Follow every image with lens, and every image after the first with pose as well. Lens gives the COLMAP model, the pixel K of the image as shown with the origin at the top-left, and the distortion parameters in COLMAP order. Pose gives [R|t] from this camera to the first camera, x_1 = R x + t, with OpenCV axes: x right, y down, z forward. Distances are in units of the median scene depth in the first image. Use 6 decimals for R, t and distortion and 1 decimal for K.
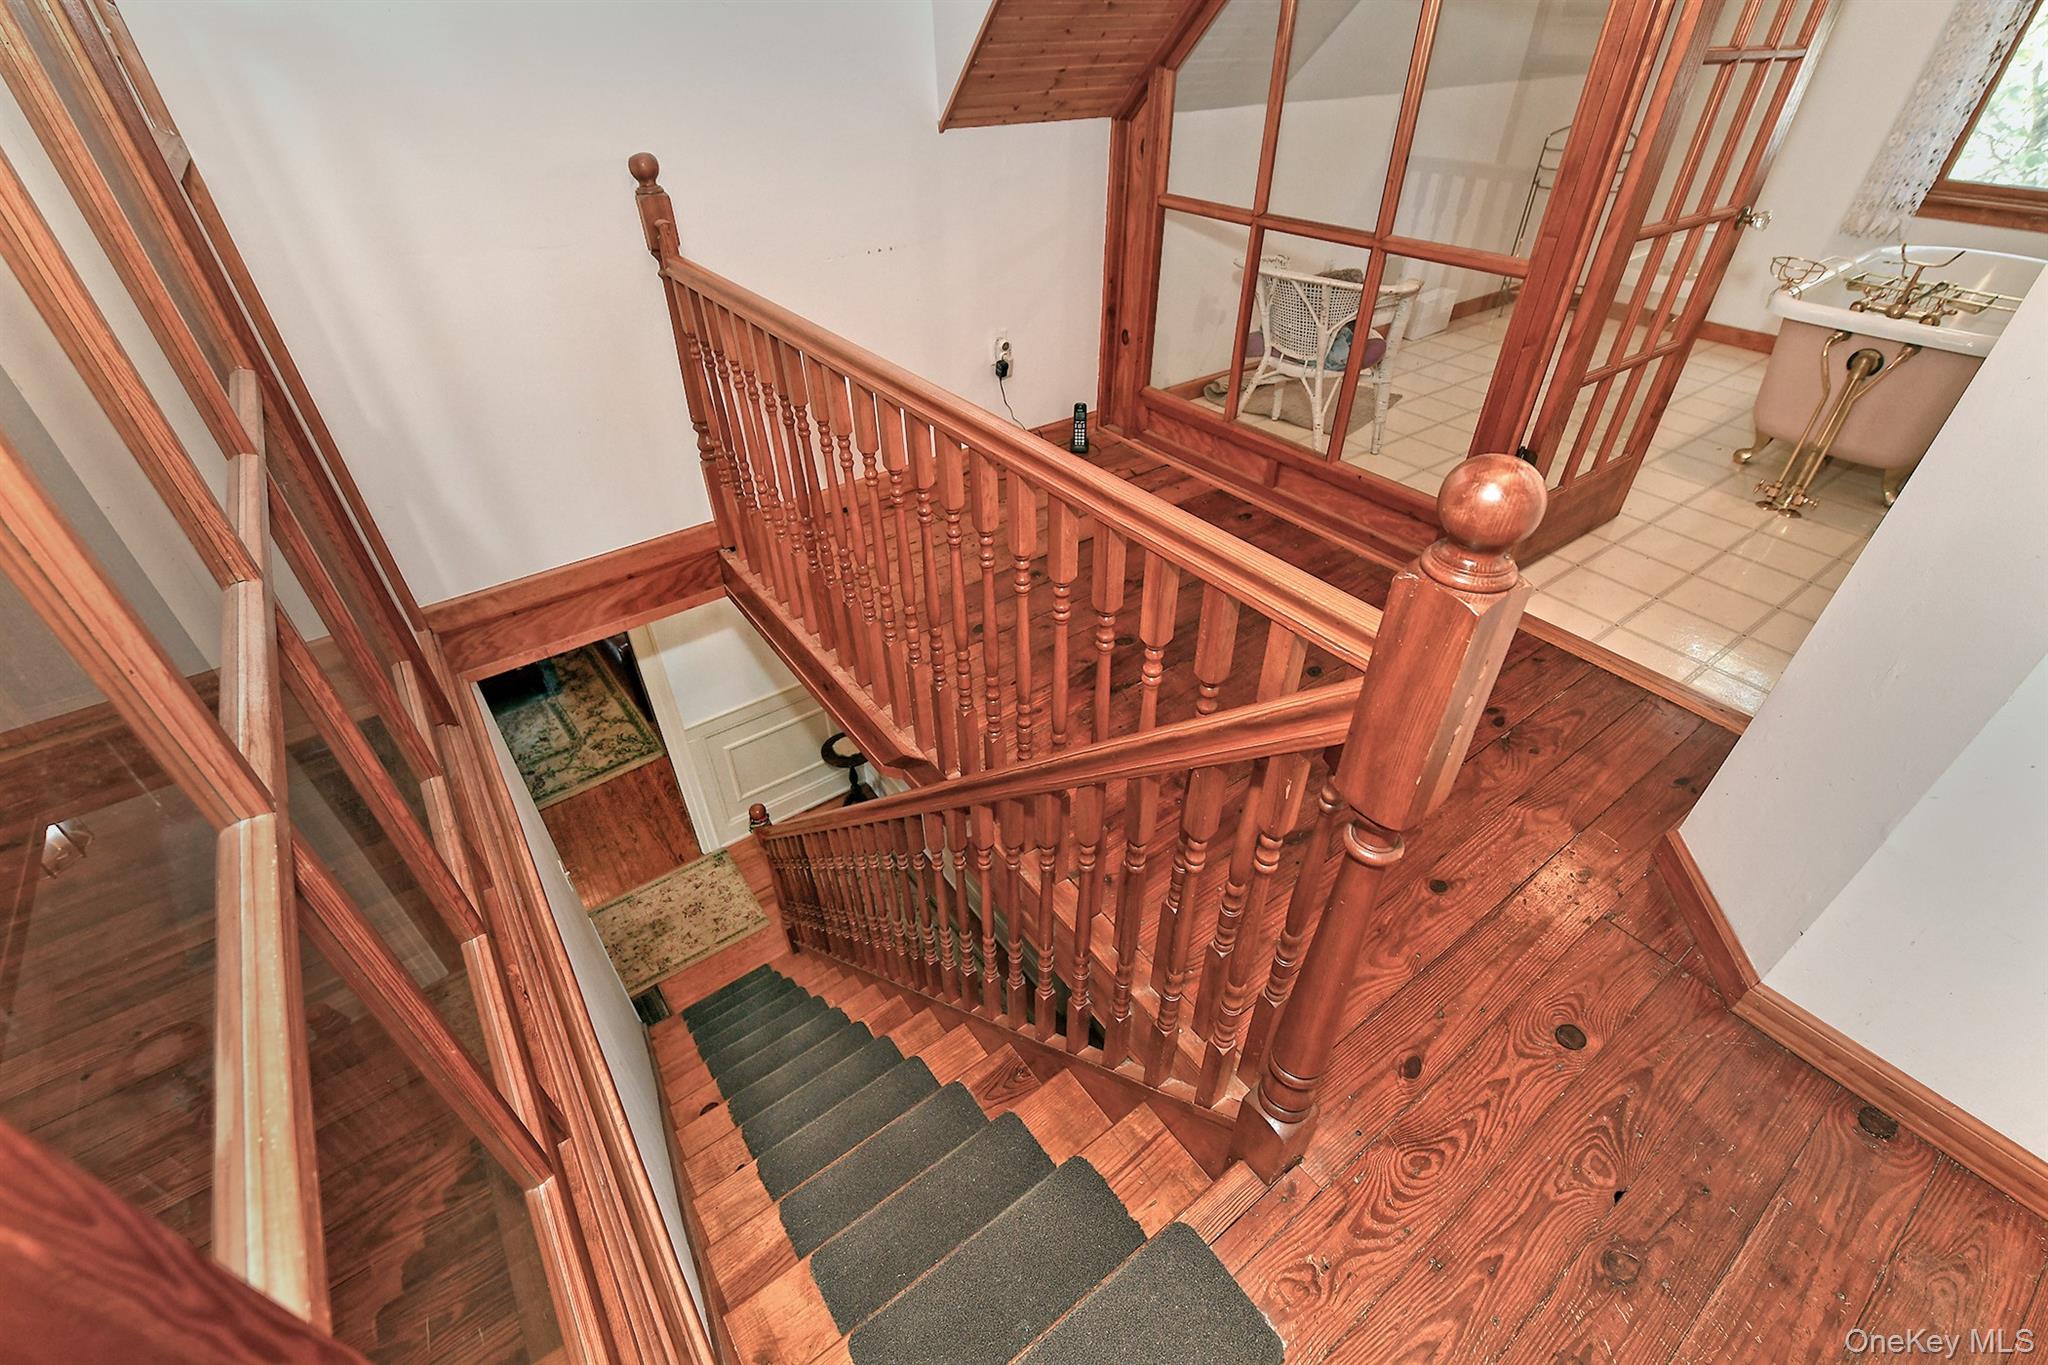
lens RADIAL K [[867.8, 0, 1033.8], [0, 867.8, 689.9], [0, 0, 1]] dist [-0.003902, -0.000489]
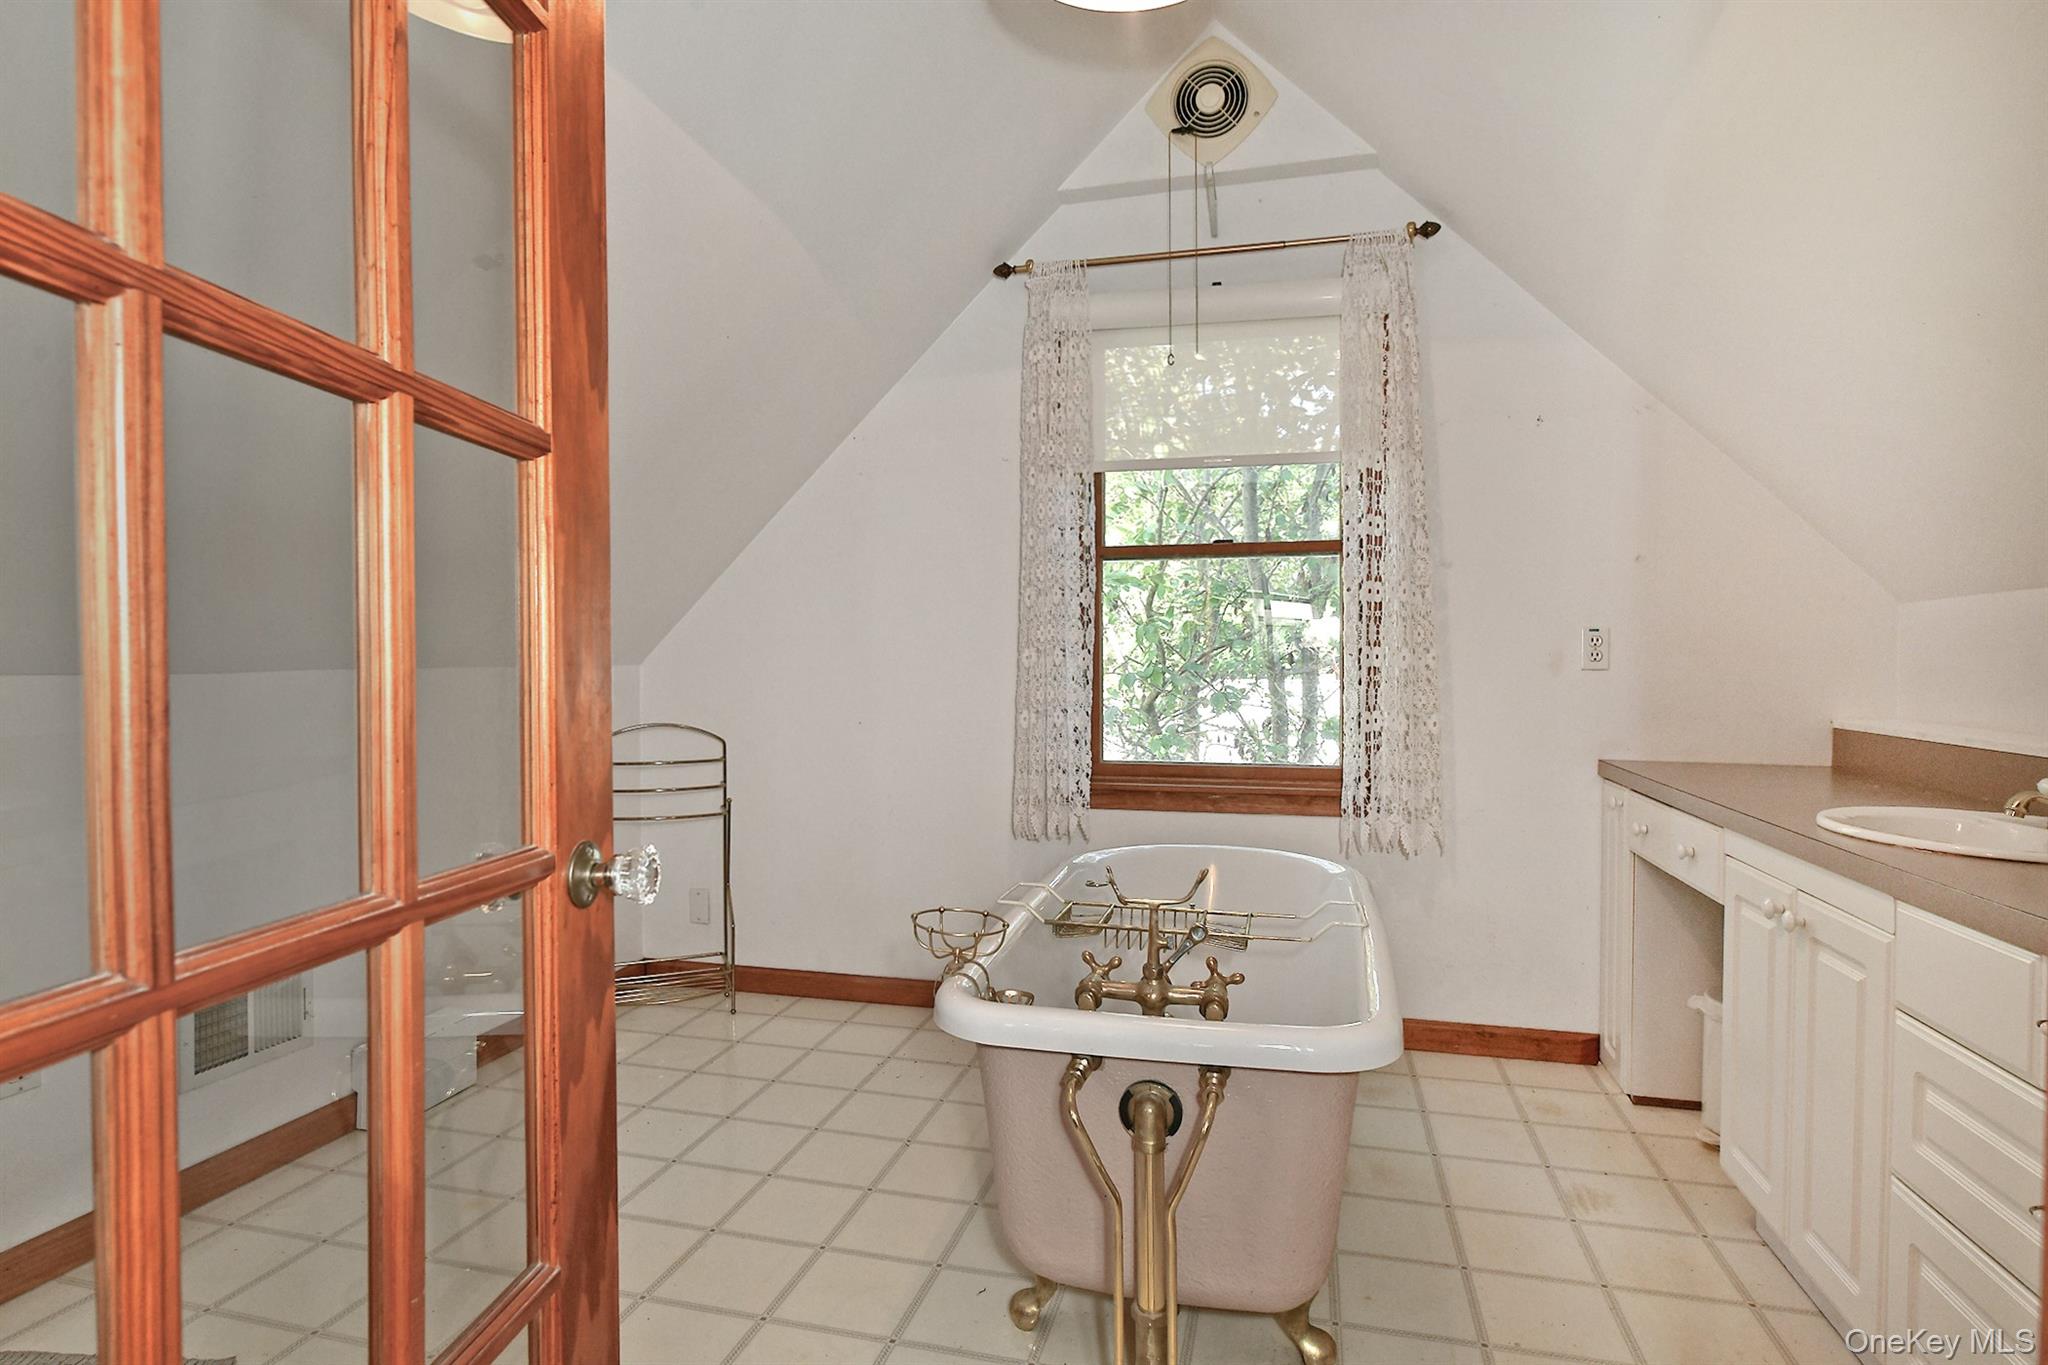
lens RADIAL K [[1153.9, 0, 1006.1], [0, 1153.9, 680.2], [0, 0, 1]] dist [0.019212, 0.006340]
pose [[0.783619, -0.004154, 0.621227, 0.507510], [0.375325, 0.800016, -0.468087, -0.288506], [-0.495047, 0.599964, 0.628467, 0.502275]]
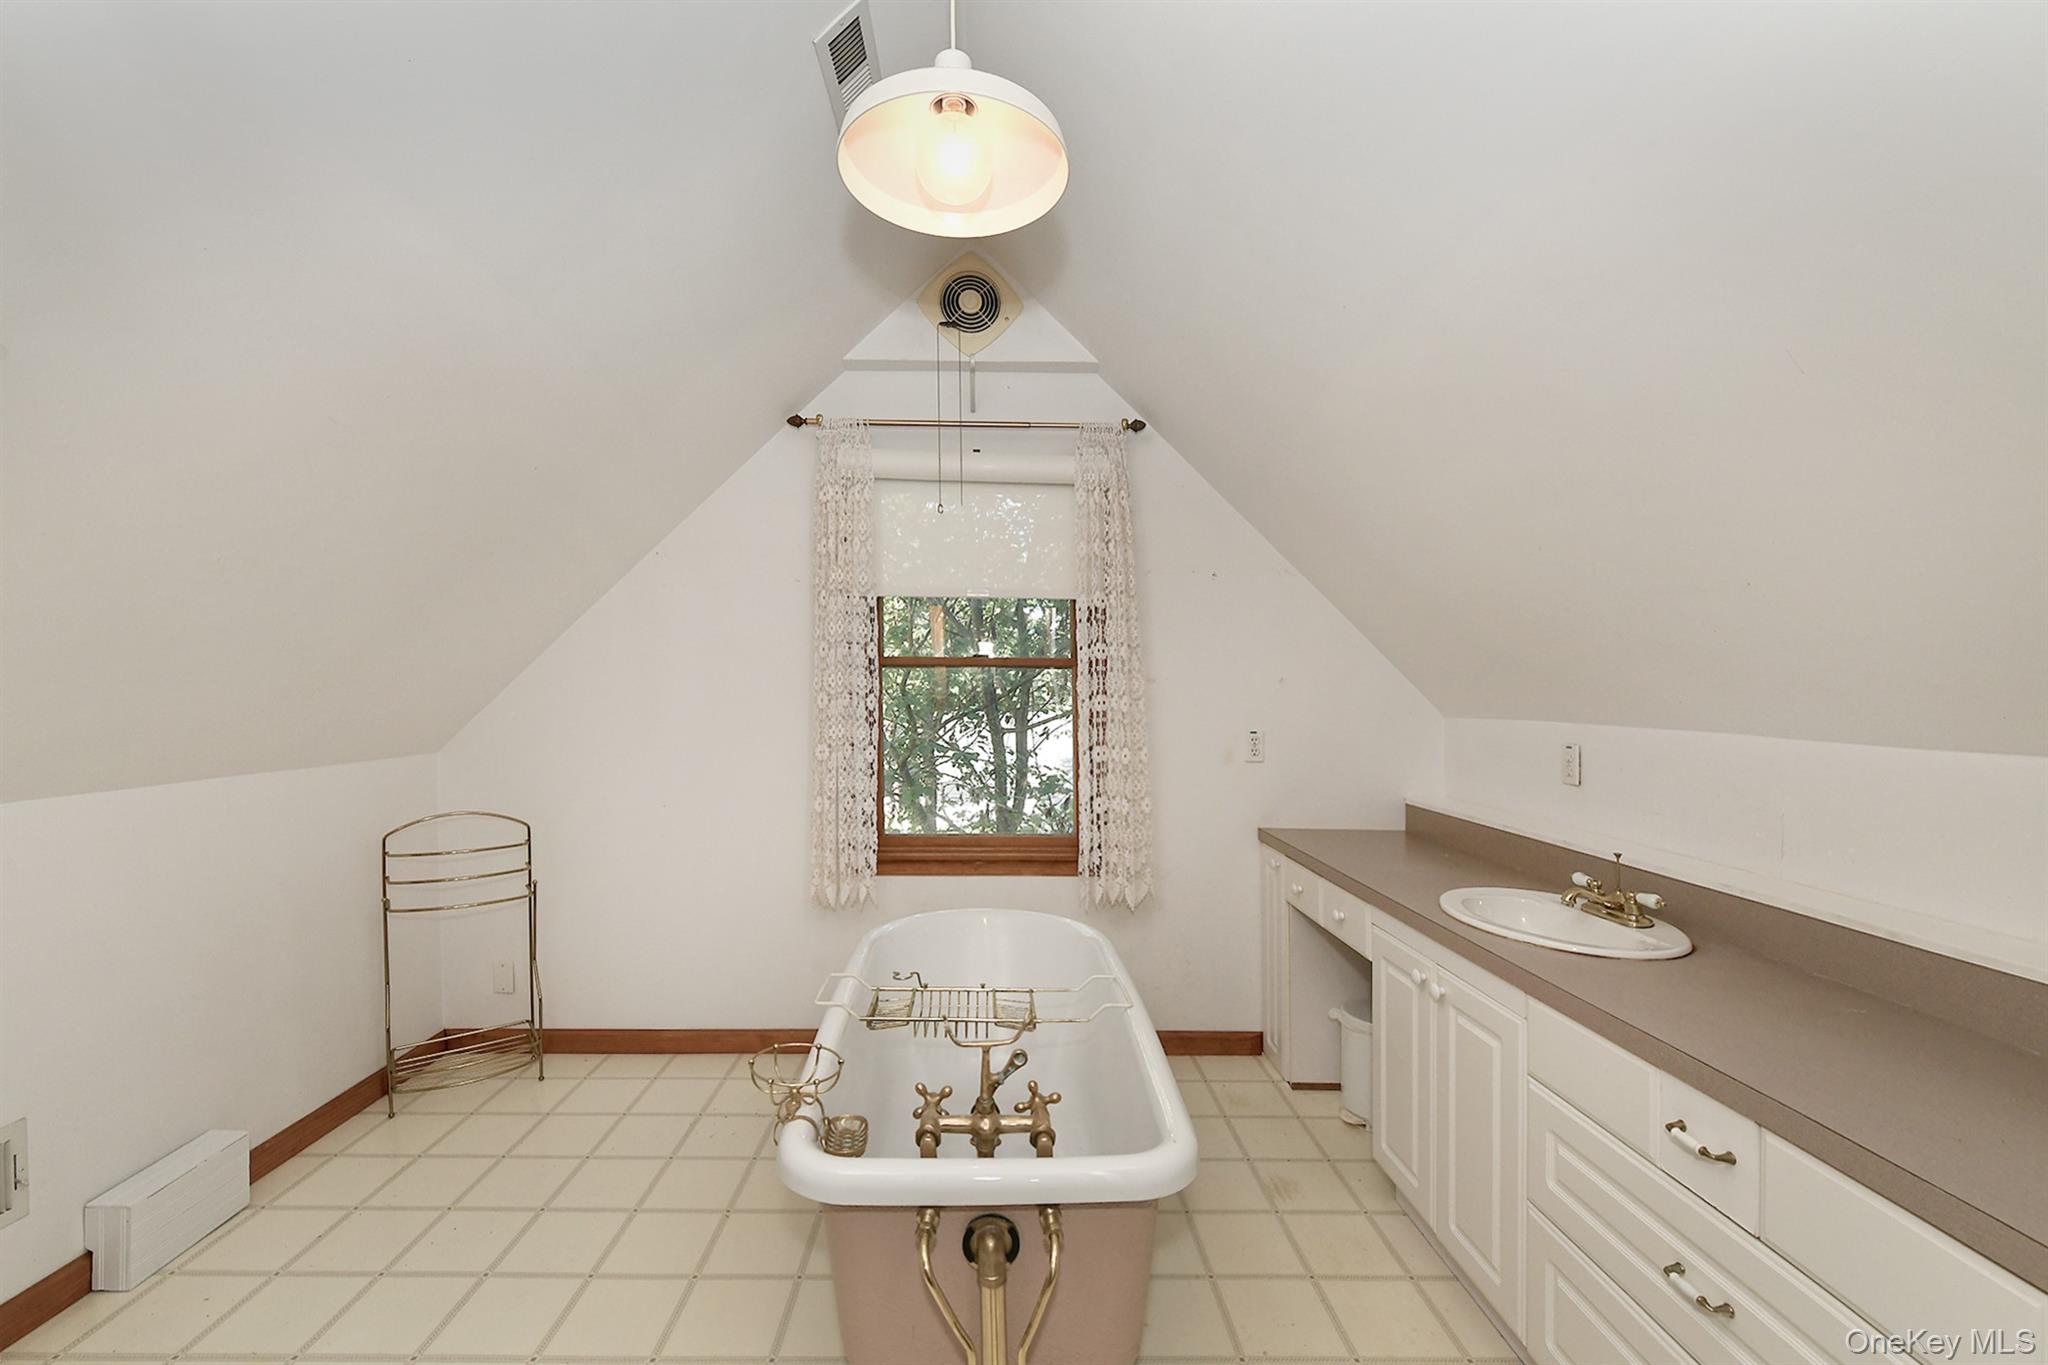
lens RADIAL K [[864.5, 0, 1040.3], [0, 864.5, 712.8], [0, 0, 1]] dist [0.003955, 0.001521]
pose [[0.558769, -0.014351, 0.829199, 0.542641], [0.505174, 0.798834, -0.326594, -0.419862], [-0.657706, 0.601380, 0.453613, 0.545073]]
